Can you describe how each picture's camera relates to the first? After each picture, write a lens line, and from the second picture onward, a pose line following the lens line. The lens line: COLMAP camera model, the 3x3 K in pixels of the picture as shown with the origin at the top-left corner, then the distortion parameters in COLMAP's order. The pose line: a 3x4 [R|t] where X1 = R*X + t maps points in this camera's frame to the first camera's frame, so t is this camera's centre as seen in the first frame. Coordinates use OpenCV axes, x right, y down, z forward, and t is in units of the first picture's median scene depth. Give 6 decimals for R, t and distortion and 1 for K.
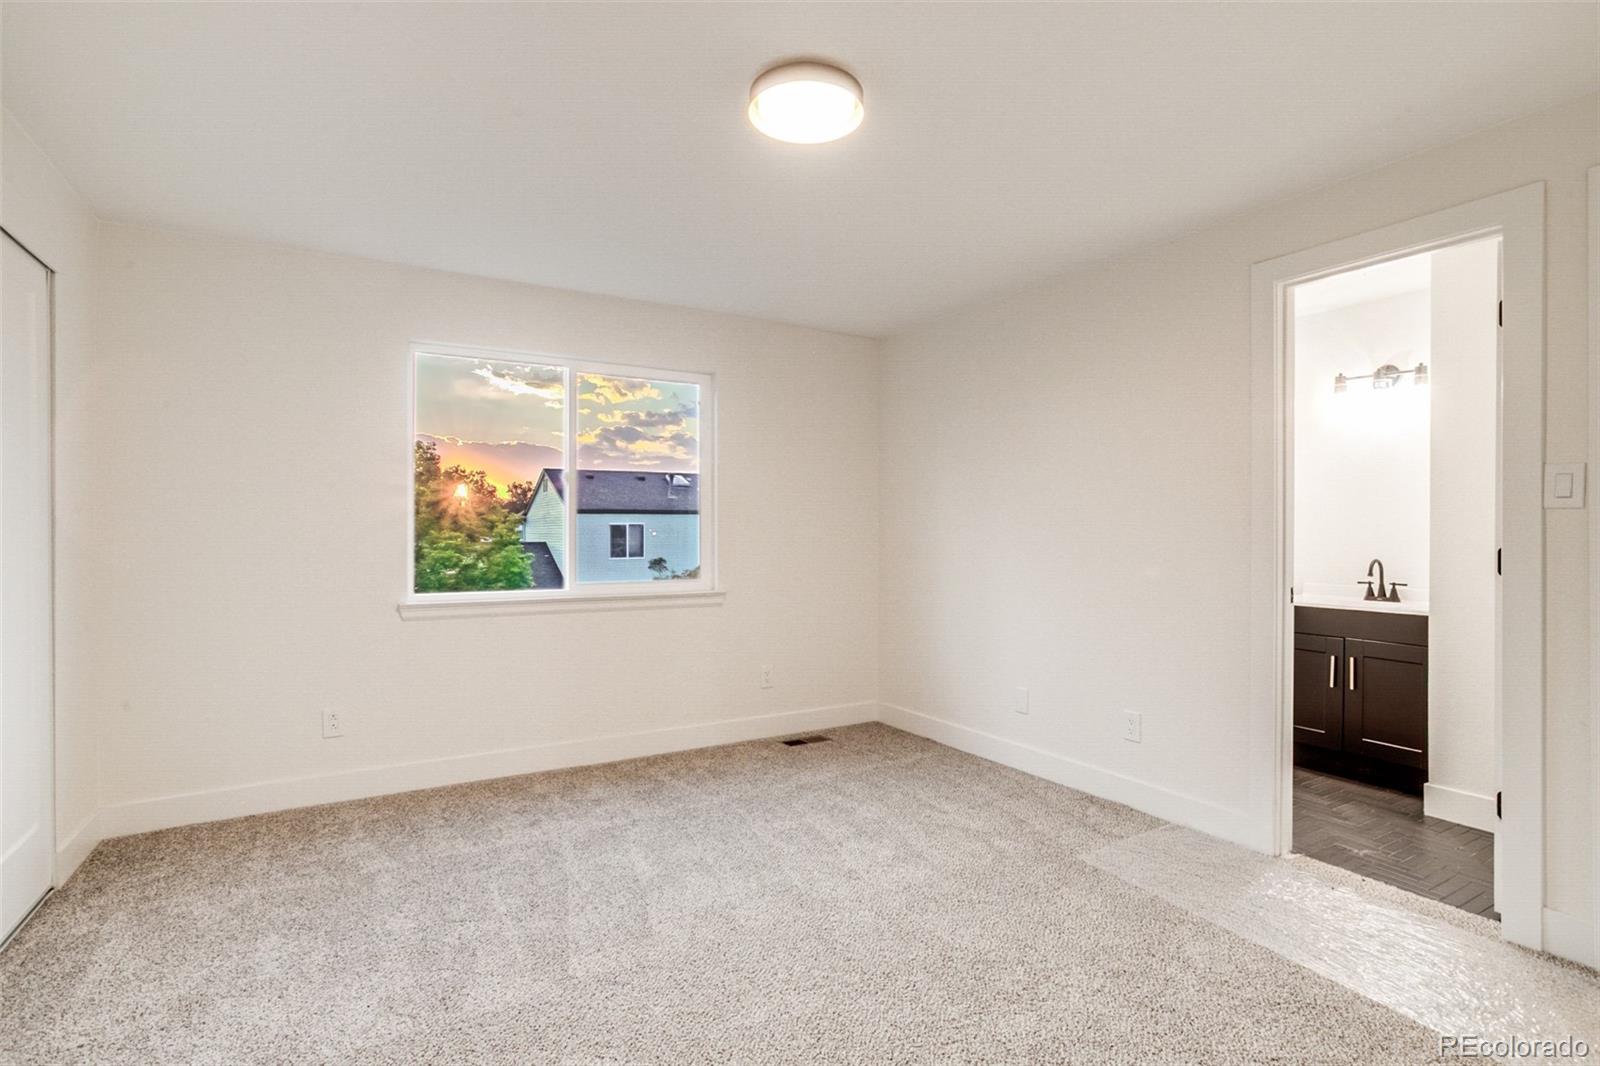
lens RADIAL K [[768.1, 0, 792.4], [0, 768.1, 529.9], [0, 0, 1]] dist [-0.062348, 0.034145]
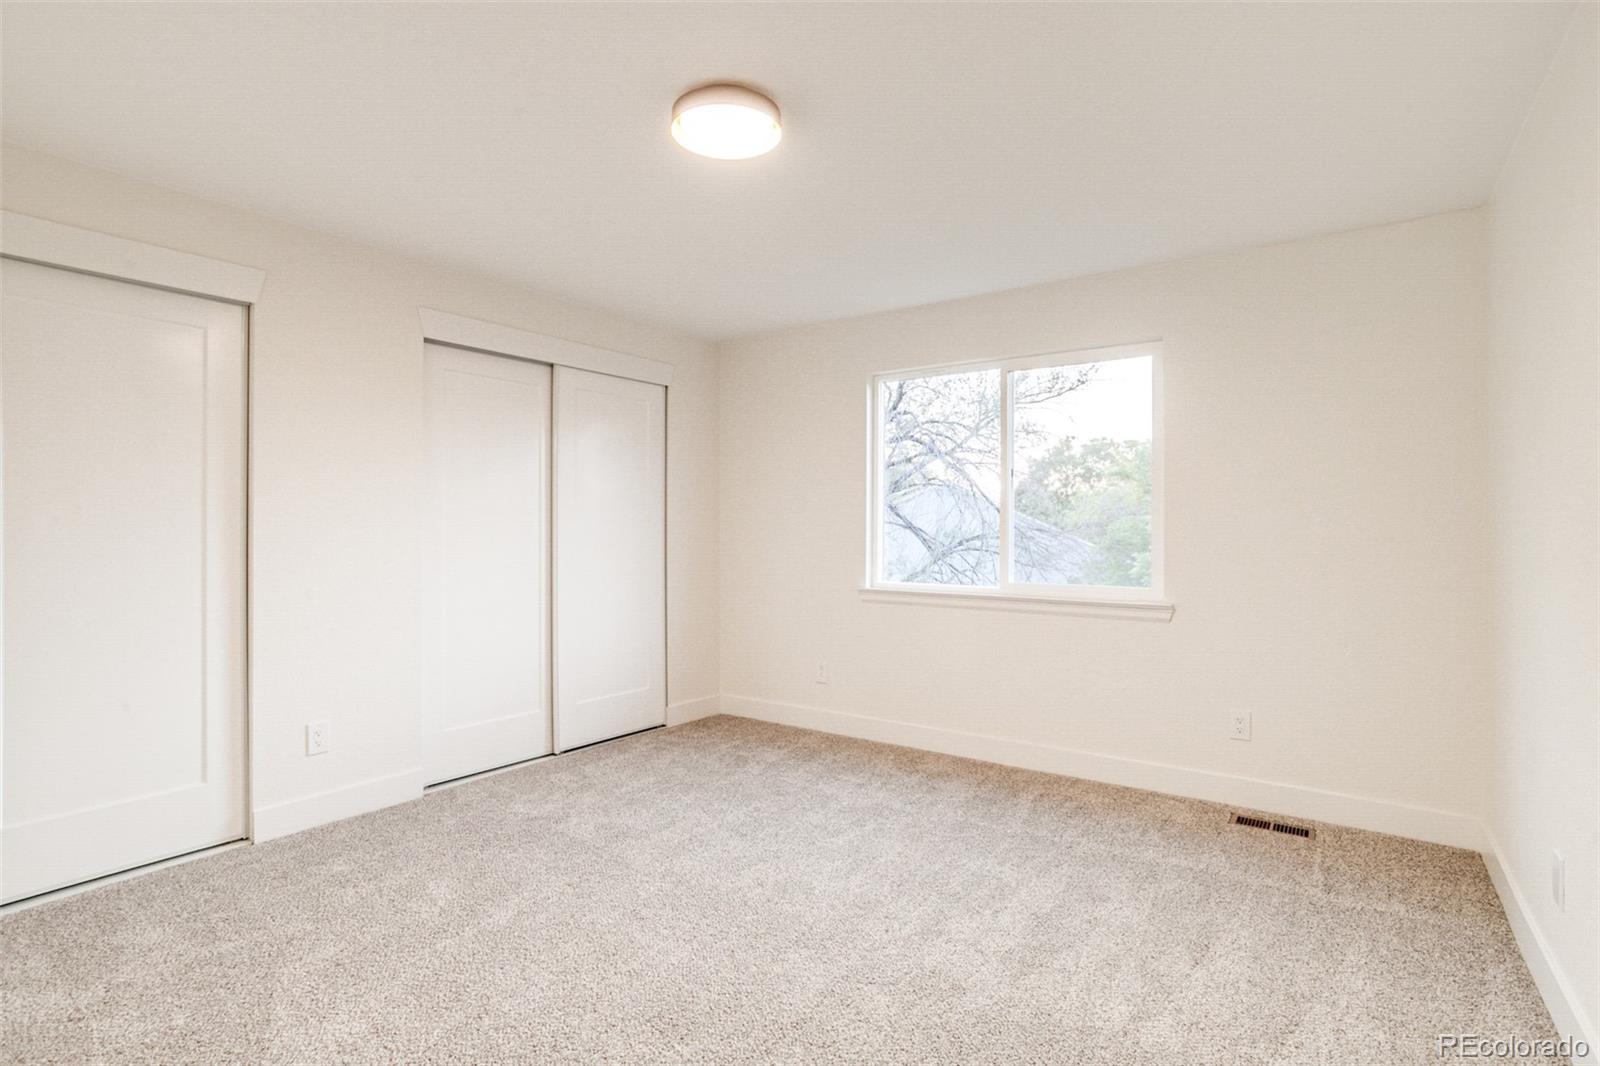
lens RADIAL K [[768.1, 0, 792.4], [0, 768.1, 529.9], [0, 0, 1]] dist [-0.062348, 0.034145]
pose [[0.393256, 0.001281, -0.919428, 0.608345], [-0.001655, 0.999998, 0.000685, 0.001793], [0.919427, 0.001252, 0.393258, 0.401773]]
